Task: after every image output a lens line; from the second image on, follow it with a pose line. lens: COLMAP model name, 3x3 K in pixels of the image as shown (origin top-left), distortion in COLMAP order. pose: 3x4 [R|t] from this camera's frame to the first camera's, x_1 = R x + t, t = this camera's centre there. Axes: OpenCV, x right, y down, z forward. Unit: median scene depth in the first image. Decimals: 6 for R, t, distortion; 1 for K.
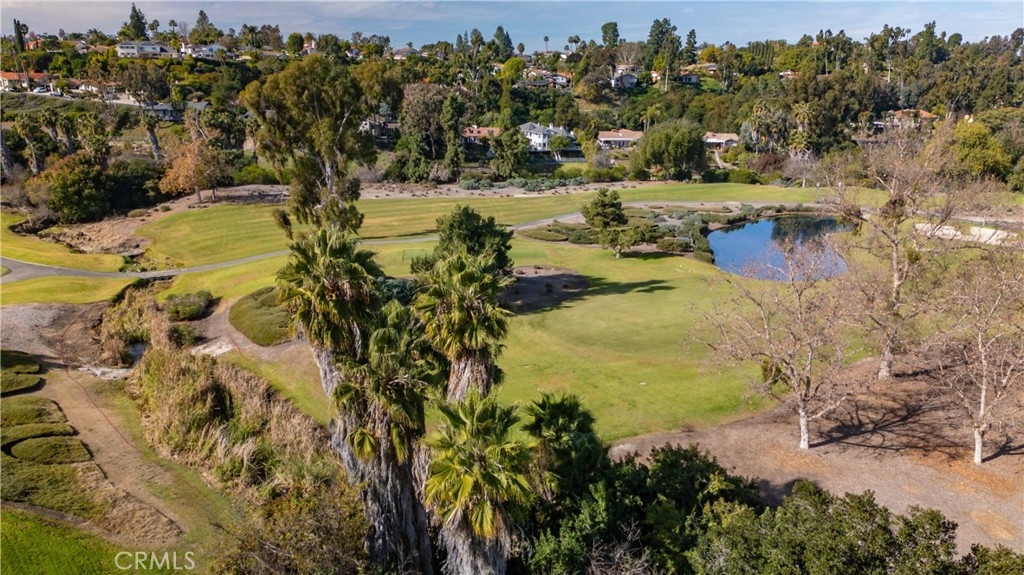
lens RADIAL K [[761.1, 0, 515.3], [0, 761.1, 278.3], [0, 0, 1]] dist [0.051048, -0.035541]
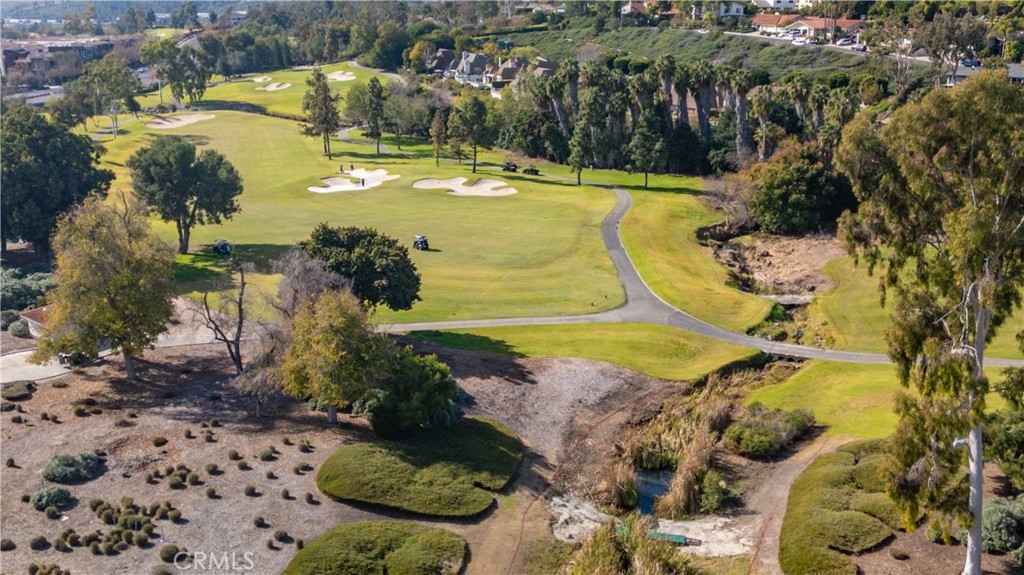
lens RADIAL K [[988.5, 0, 520.7], [0, 988.5, 287.0], [0, 0, 1]] dist [0.061383, 0.000000]
pose [[0.622472, 0.209681, -0.754031, 0.032065], [-0.196840, 0.974417, 0.108469, -0.078954], [0.757484, 0.080905, 0.647821, 0.170015]]
